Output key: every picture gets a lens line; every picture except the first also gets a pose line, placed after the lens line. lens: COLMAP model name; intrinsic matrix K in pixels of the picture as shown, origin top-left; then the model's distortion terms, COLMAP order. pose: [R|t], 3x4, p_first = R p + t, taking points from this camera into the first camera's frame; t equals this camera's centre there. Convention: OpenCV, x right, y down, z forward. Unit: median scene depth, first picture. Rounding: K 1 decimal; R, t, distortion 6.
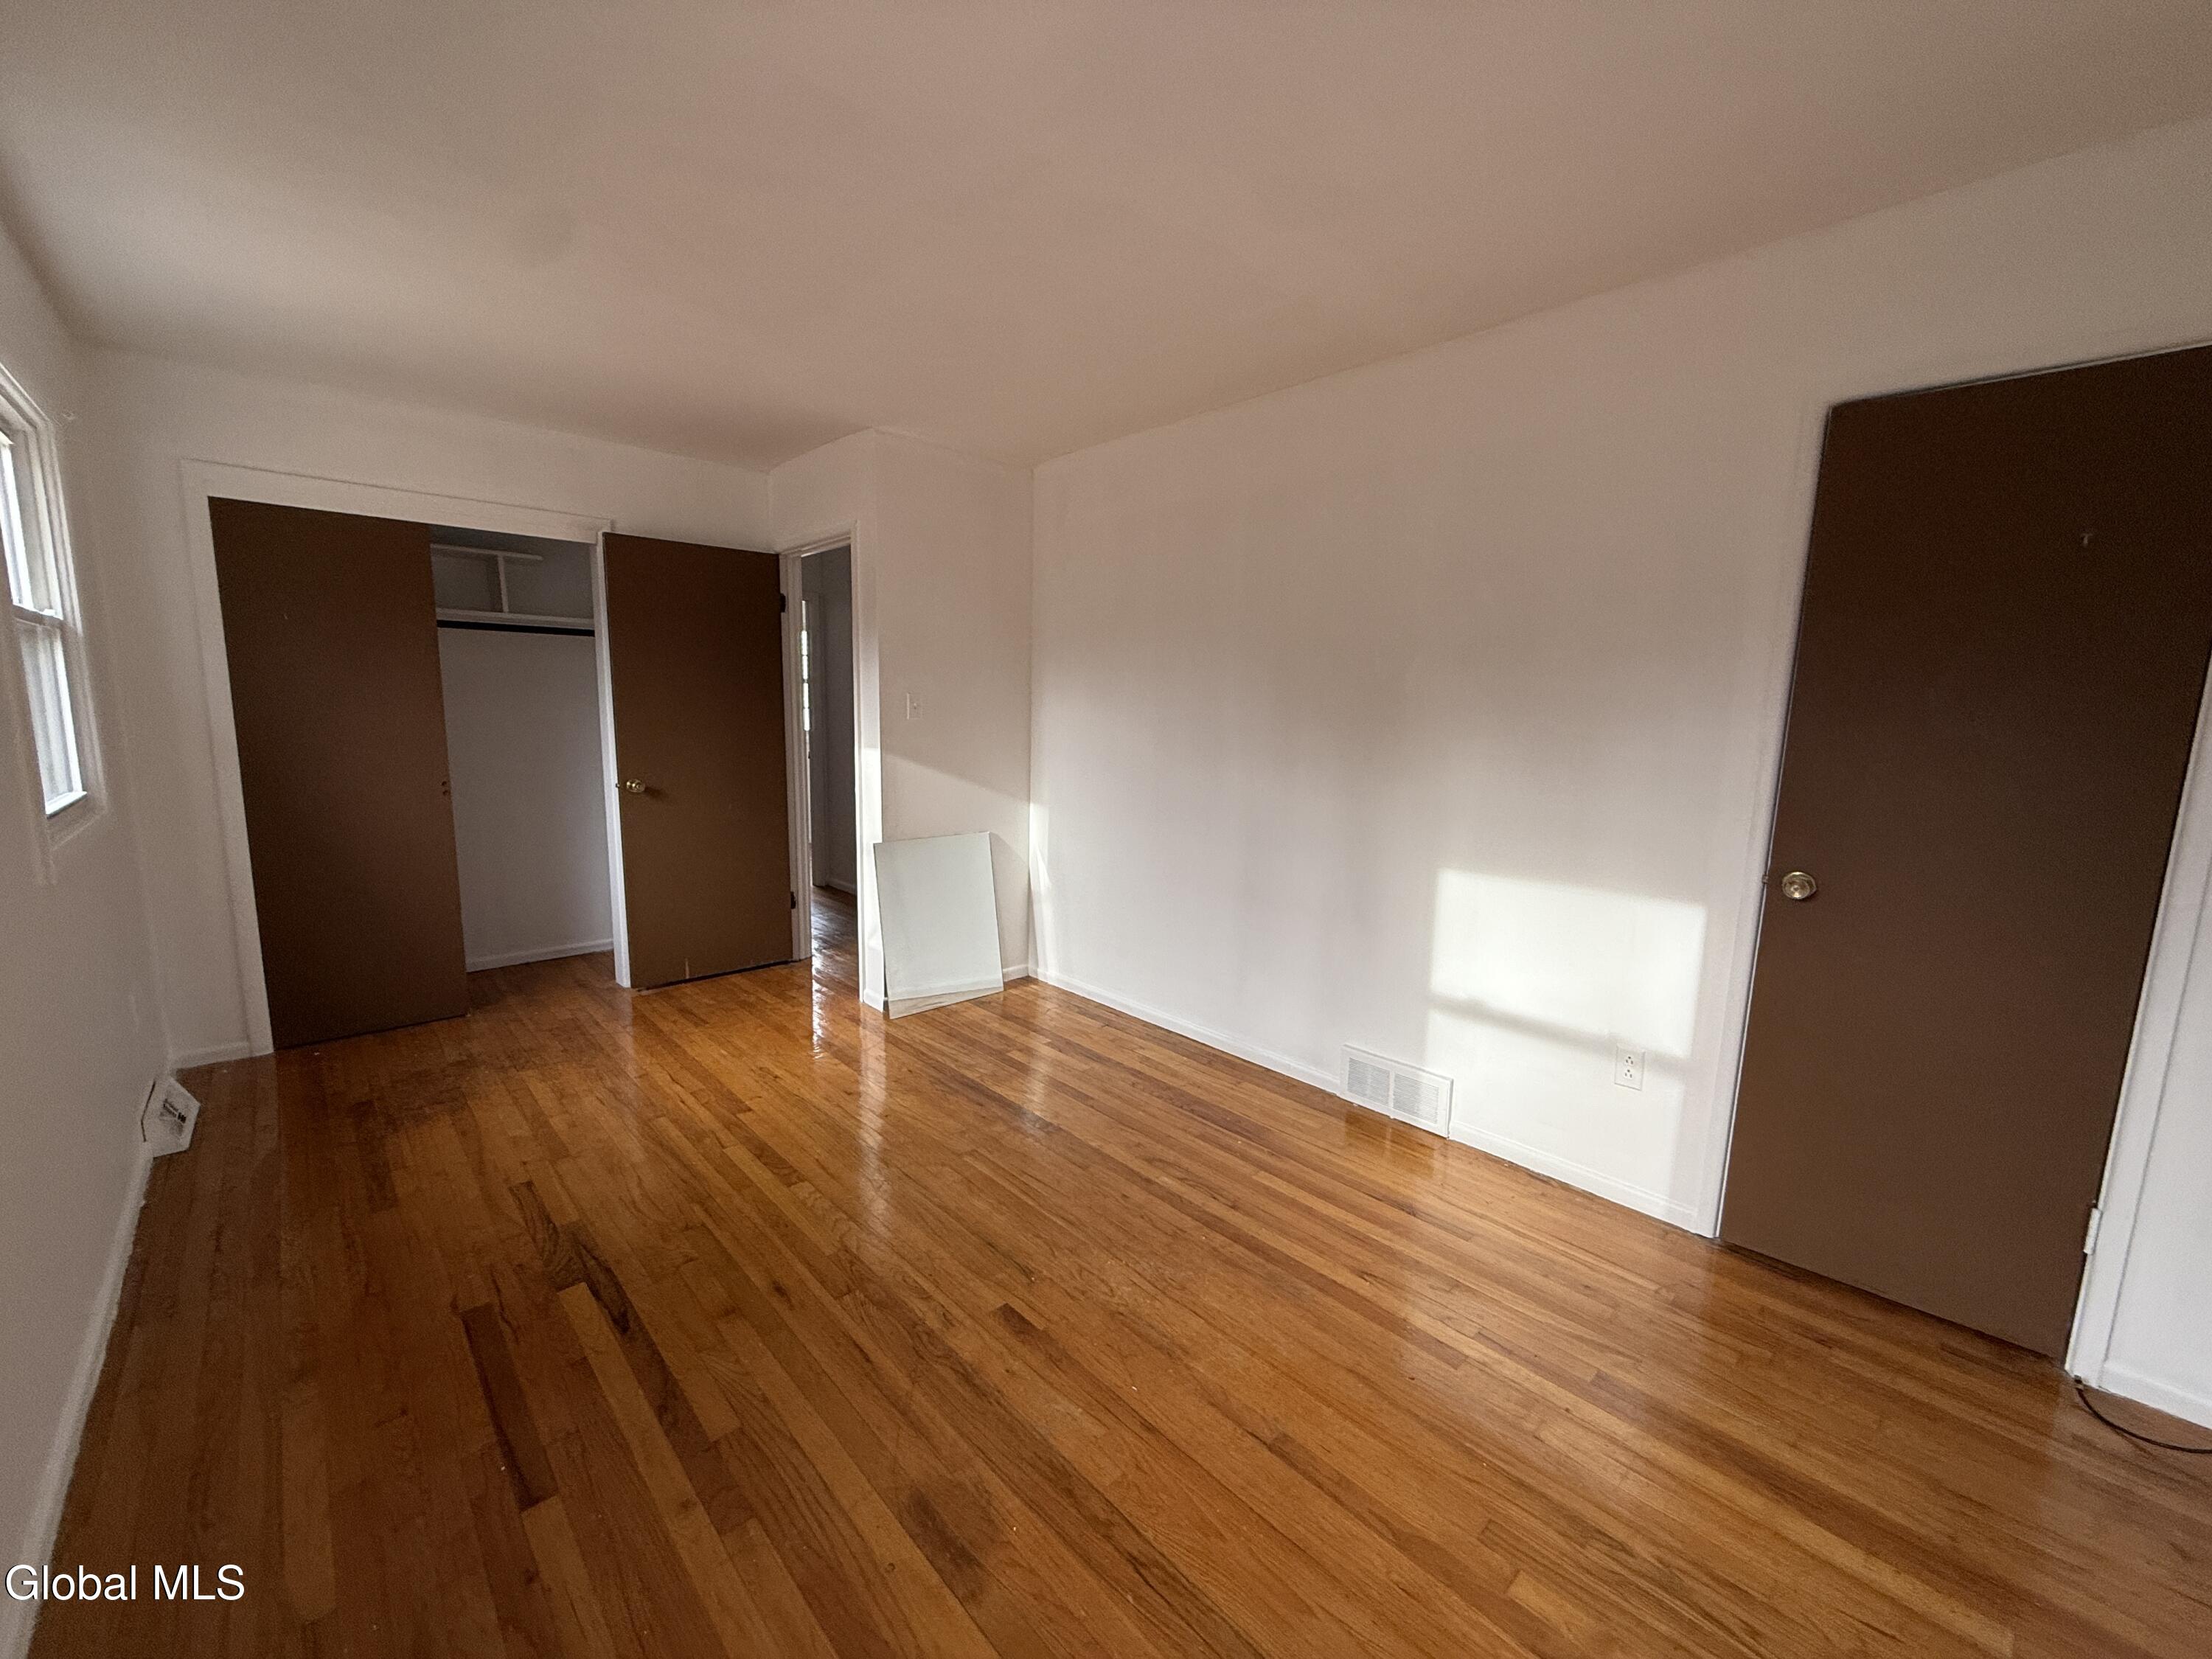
lens RADIAL K [[880.4, 0, 1101.4], [0, 880.4, 833.6], [0, 0, 1]] dist [0.000020, -0.000202]
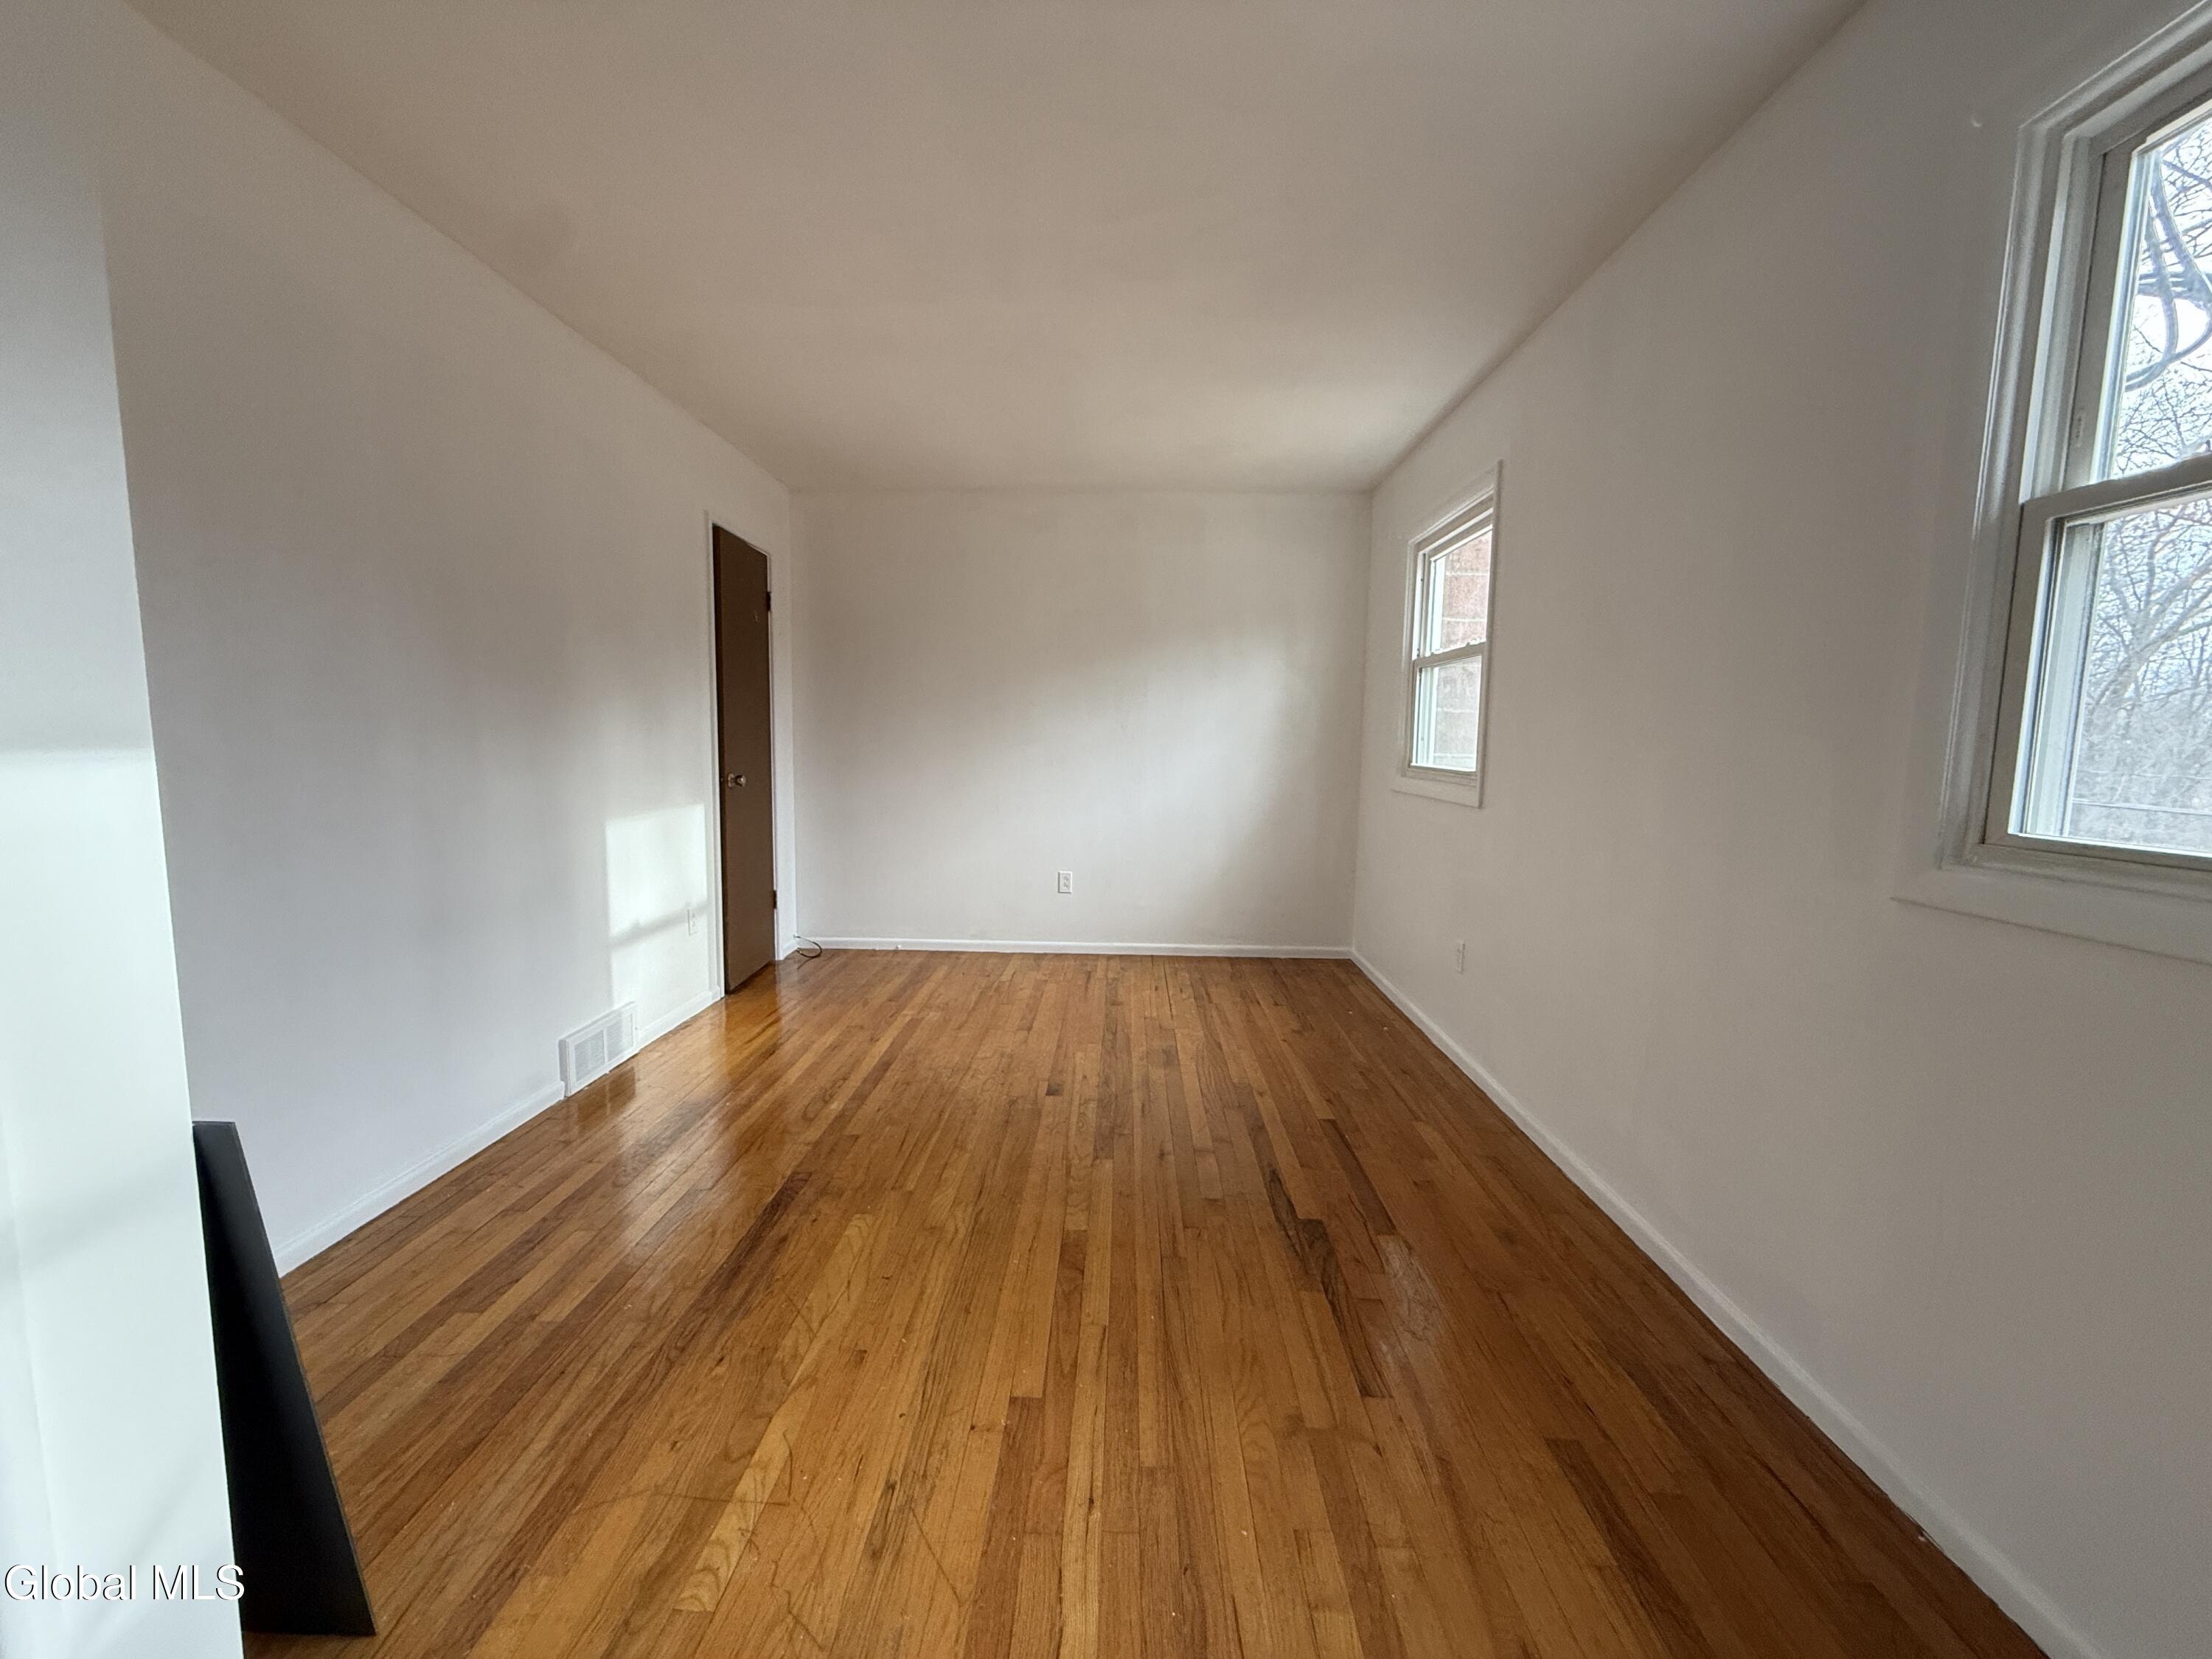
lens RADIAL K [[880.4, 0, 1101.4], [0, 880.4, 833.6], [0, 0, 1]] dist [0.000020, -0.000202]
pose [[-0.713584, -0.105213, 0.692624, -0.950950], [0.072856, 0.972153, 0.222736, -0.168828], [-0.696771, 0.209403, -0.686047, 1.549440]]
